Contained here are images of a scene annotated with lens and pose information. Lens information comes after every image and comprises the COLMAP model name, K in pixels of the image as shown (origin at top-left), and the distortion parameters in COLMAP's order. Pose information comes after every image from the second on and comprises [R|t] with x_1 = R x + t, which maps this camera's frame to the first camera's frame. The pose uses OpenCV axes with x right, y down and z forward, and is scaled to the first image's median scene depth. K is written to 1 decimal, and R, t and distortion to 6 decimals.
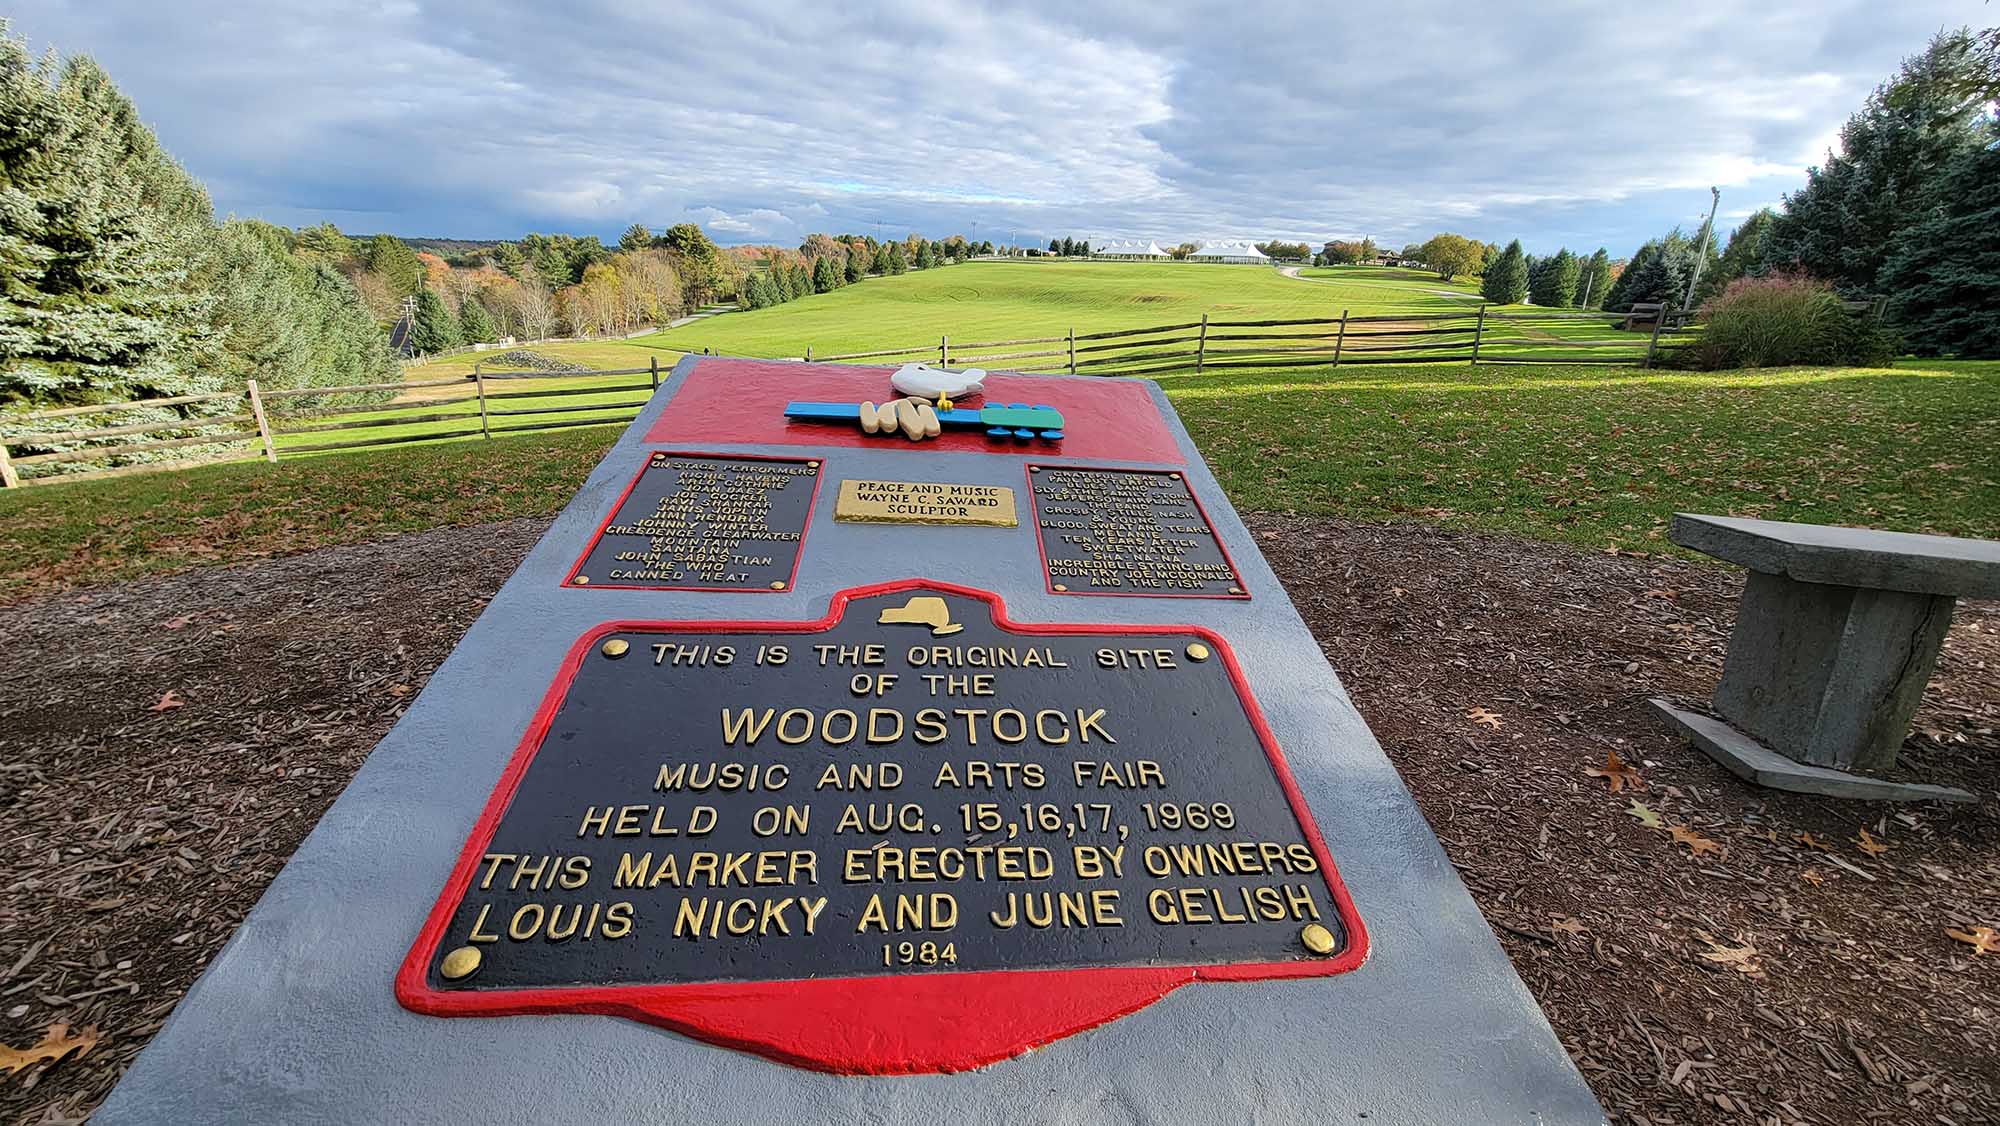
lens RADIAL K [[820.5, 0, 1007.8], [0, 820.5, 578.0], [0, 0, 1]] dist [-0.004129, -0.000568]
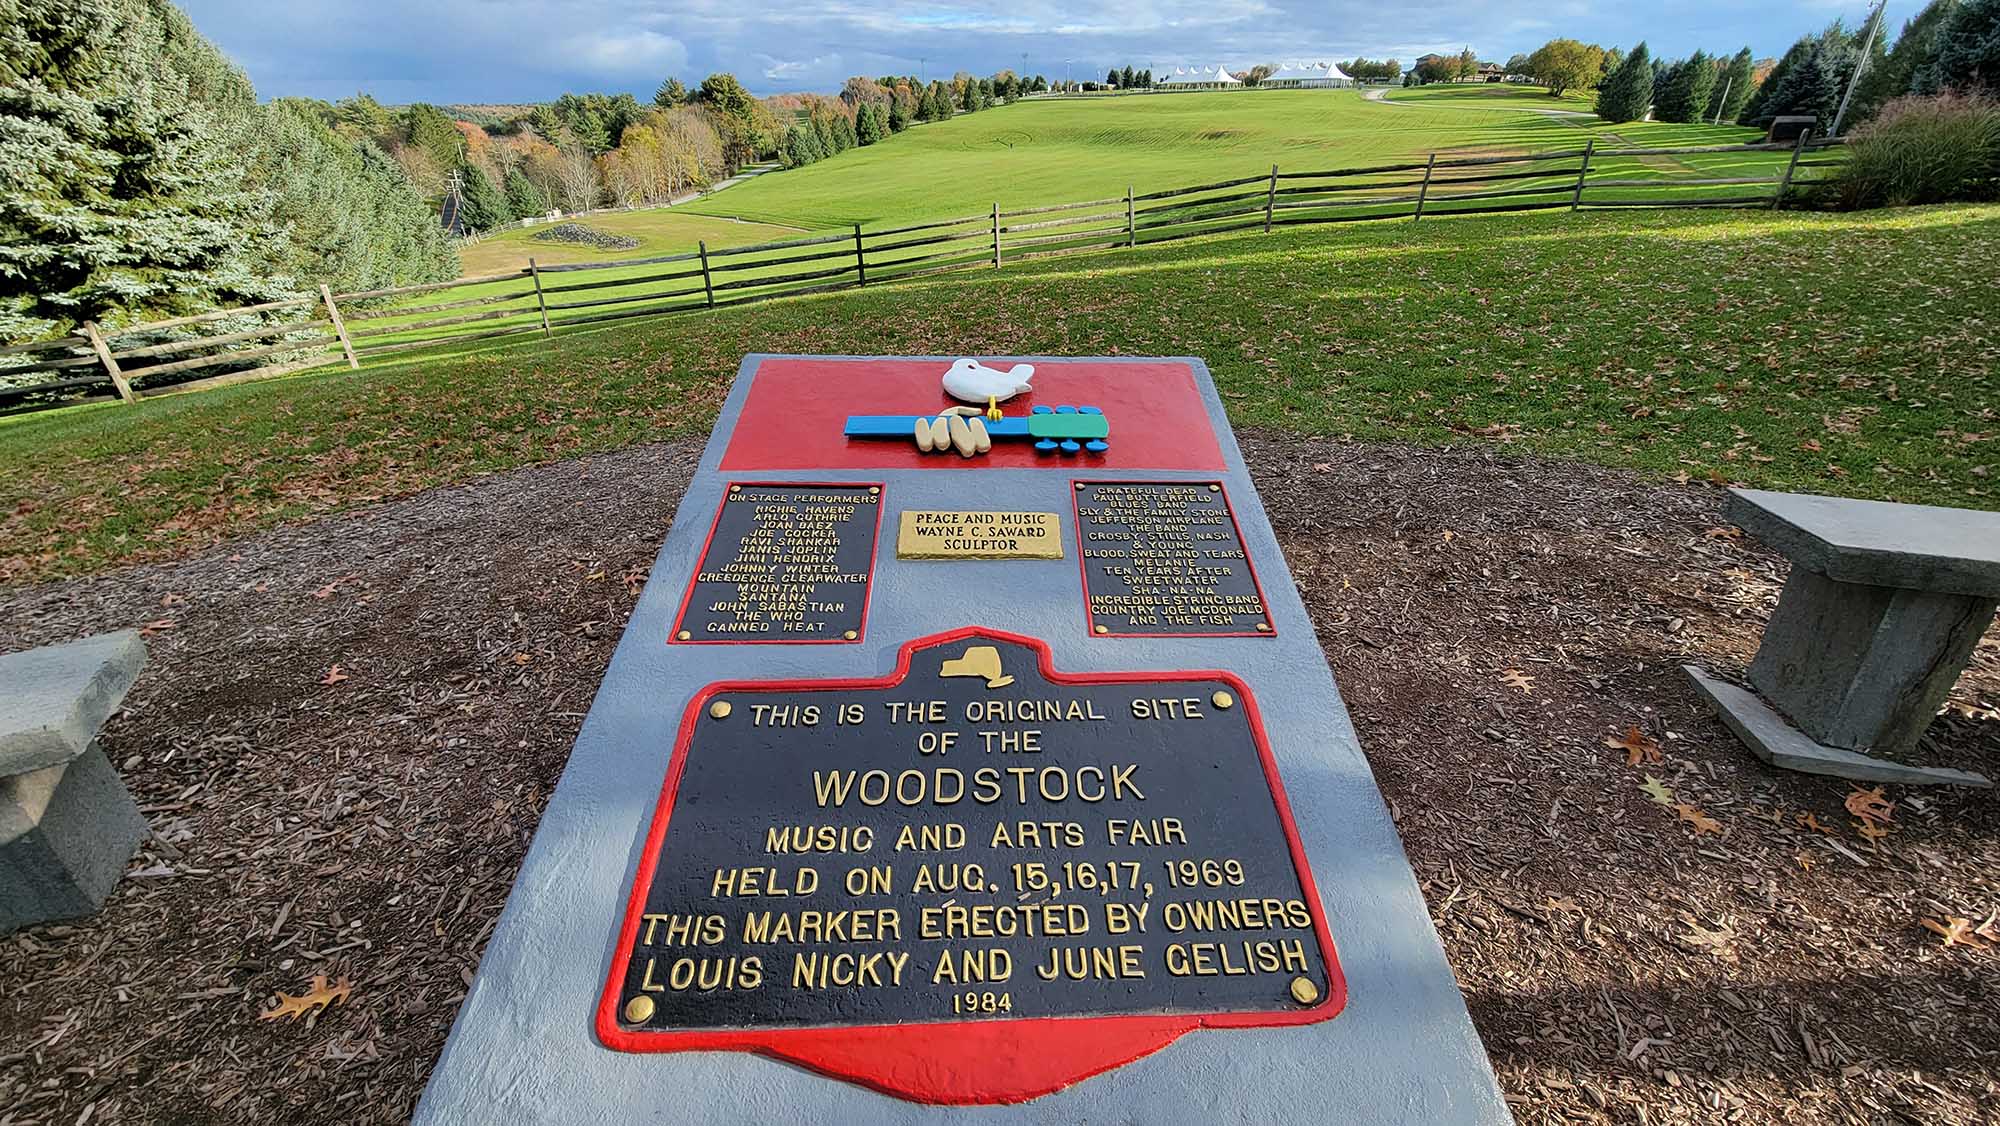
lens RADIAL K [[820.5, 0, 1007.8], [0, 820.5, 578.0], [0, 0, 1]] dist [-0.004129, -0.000568]
pose [[0.997267, -0.011131, -0.073033, 0.015734], [0.022897, 0.986475, 0.162306, -0.189684], [0.070238, -0.163535, 0.984034, -0.069670]]
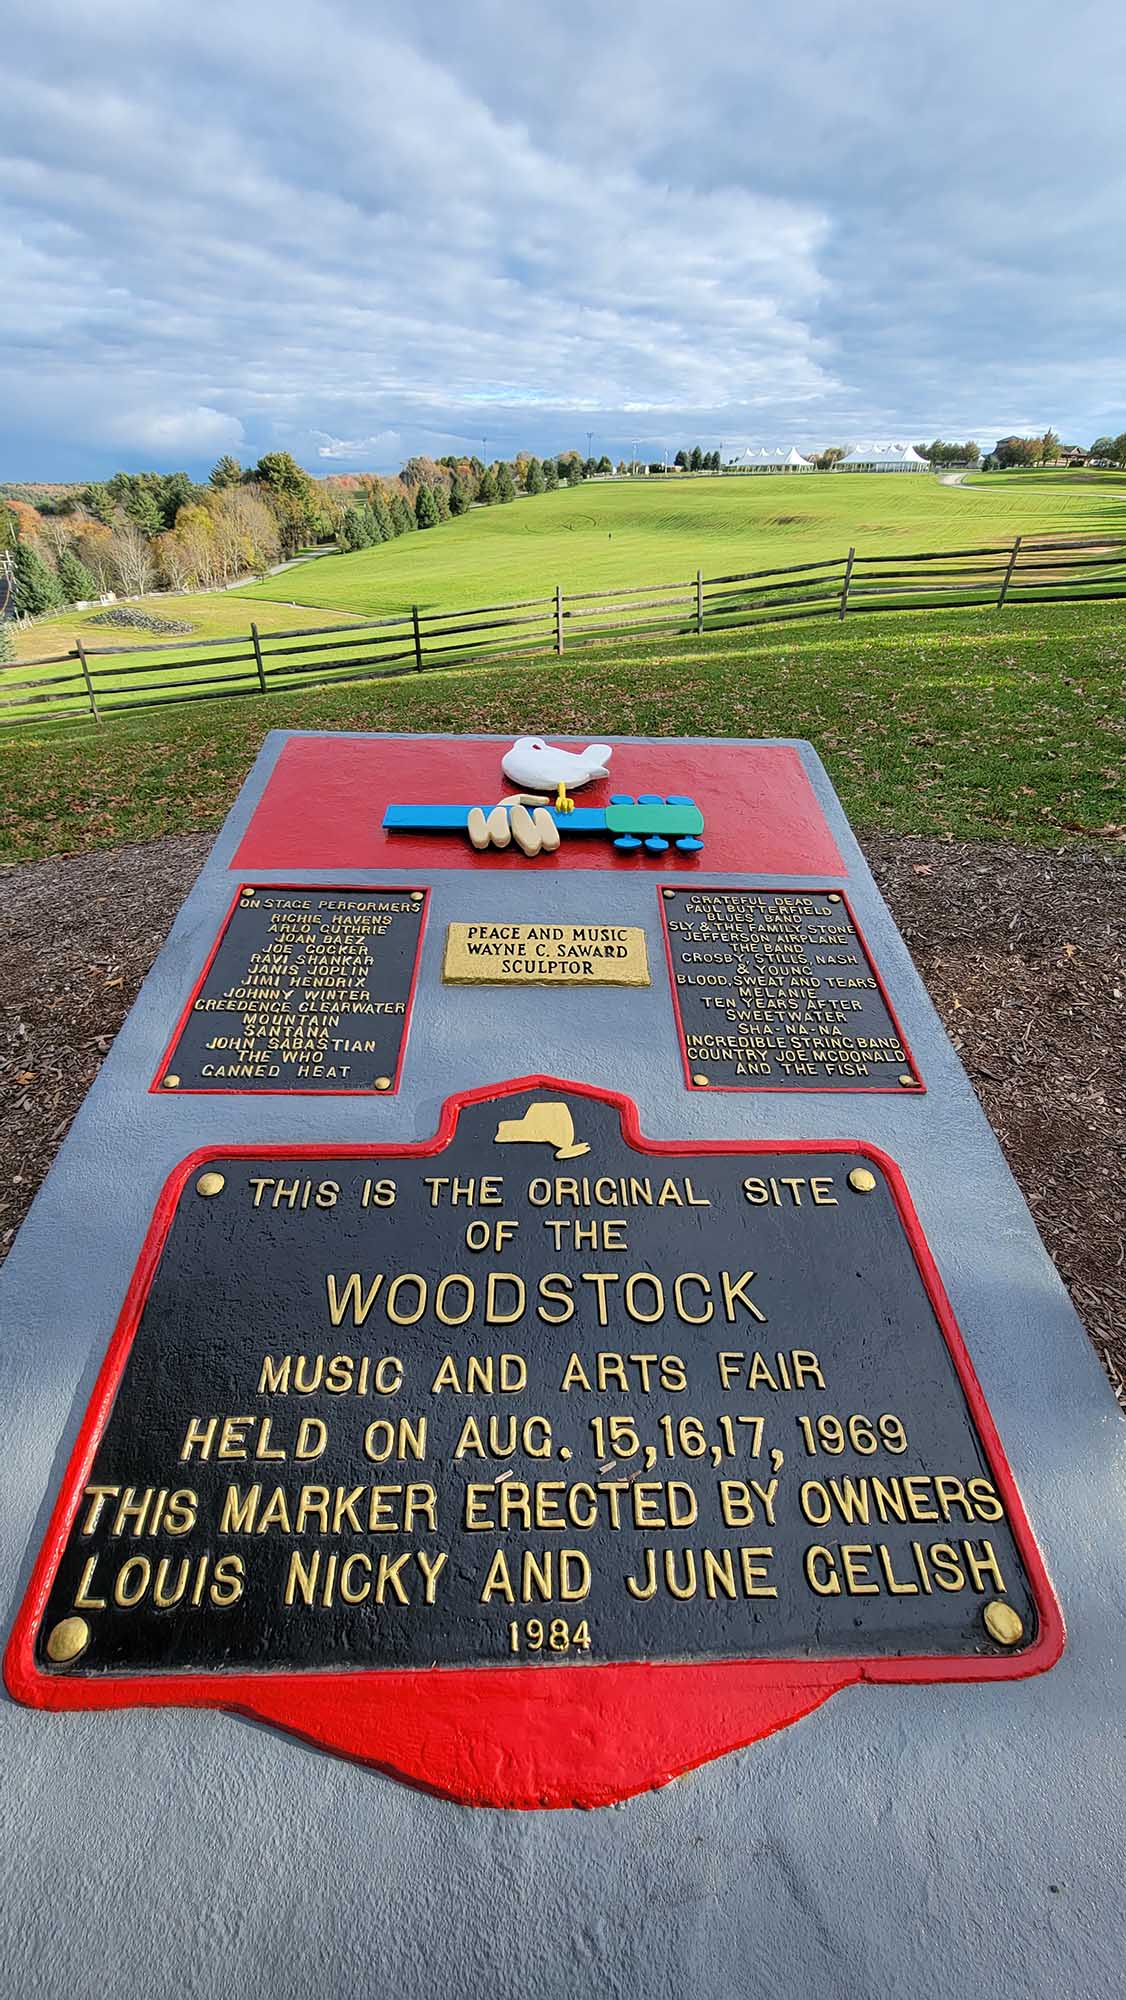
lens RADIAL K [[820.5, 0, 554.3], [0, 820.5, 1007.4], [0, 0, 1]] dist [-0.004129, -0.000568]
pose [[0.996374, 0.006084, -0.084864, -0.014046], [0.011252, 0.979257, 0.202312, -0.191617], [0.084335, -0.202533, 0.975637, 0.121257]]
